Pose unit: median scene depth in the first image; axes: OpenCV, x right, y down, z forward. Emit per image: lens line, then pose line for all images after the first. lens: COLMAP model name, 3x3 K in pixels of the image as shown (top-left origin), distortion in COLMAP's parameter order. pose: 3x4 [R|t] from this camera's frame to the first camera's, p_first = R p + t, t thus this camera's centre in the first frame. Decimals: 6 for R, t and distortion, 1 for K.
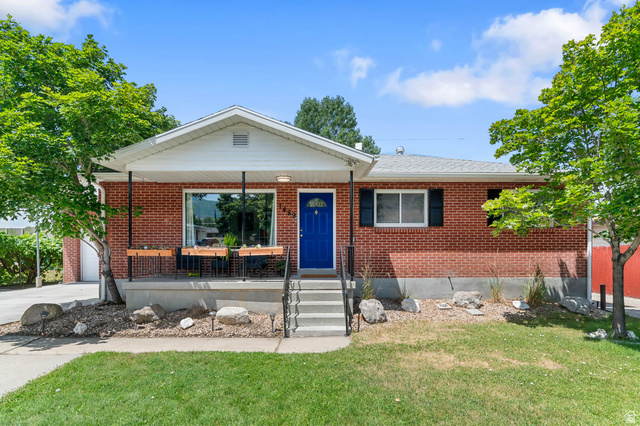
lens RADIAL K [[354.6, 0, 328.5], [0, 354.6, 238.3], [0, 0, 1]] dist [-0.008233, -0.000796]
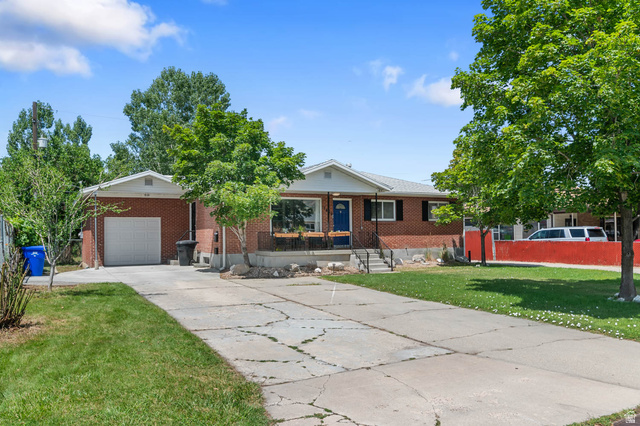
lens RADIAL K [[494.6, 0, 318.9], [0, 494.6, 214.9], [0, 0, 1]] dist [0.011465, 0.002657]
pose [[0.893995, 0.010068, 0.447964, -1.199957], [0.002094, 0.999643, -0.026644, 0.003664], [-0.448073, 0.024758, 0.893654, -1.077626]]
